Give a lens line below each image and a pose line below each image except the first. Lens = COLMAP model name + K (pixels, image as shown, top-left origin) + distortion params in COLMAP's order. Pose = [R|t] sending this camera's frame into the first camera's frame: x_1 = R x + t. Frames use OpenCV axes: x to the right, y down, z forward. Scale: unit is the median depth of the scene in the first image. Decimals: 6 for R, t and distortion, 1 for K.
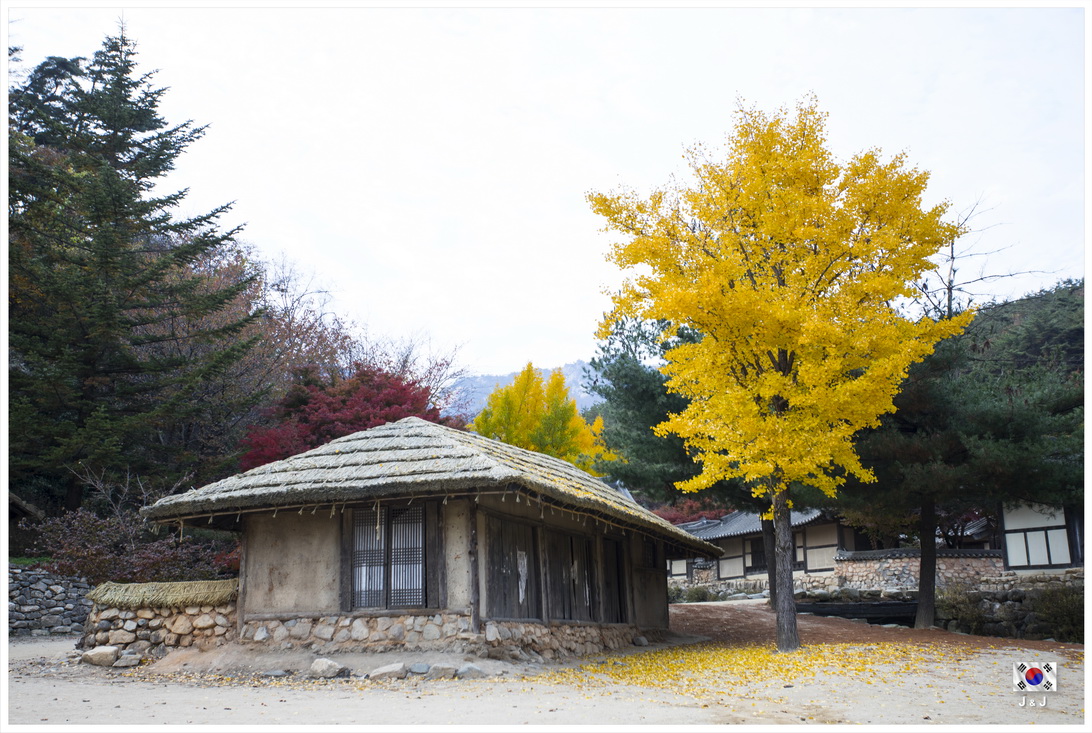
lens RADIAL K [[1197.1, 0, 546.0], [0, 1197.1, 366.5], [0, 0, 1]] dist [0.006099, 0.223039]
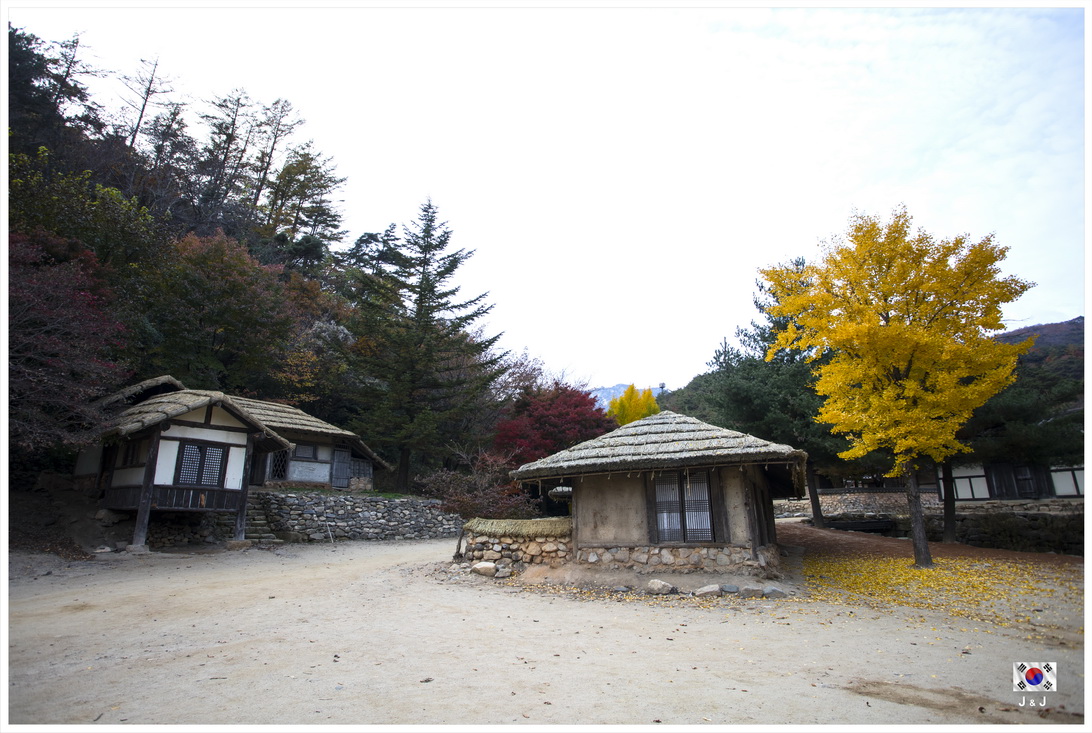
lens RADIAL K [[604.4, 0, 546.0], [0, 604.4, 366.5], [0, 0, 1]] dist [-0.061926, 0.000350]
pose [[0.997665, -0.006719, -0.067969, -0.236939], [0.004054, 0.999221, -0.039265, 0.016979], [0.068180, 0.038898, 0.996914, 0.246926]]
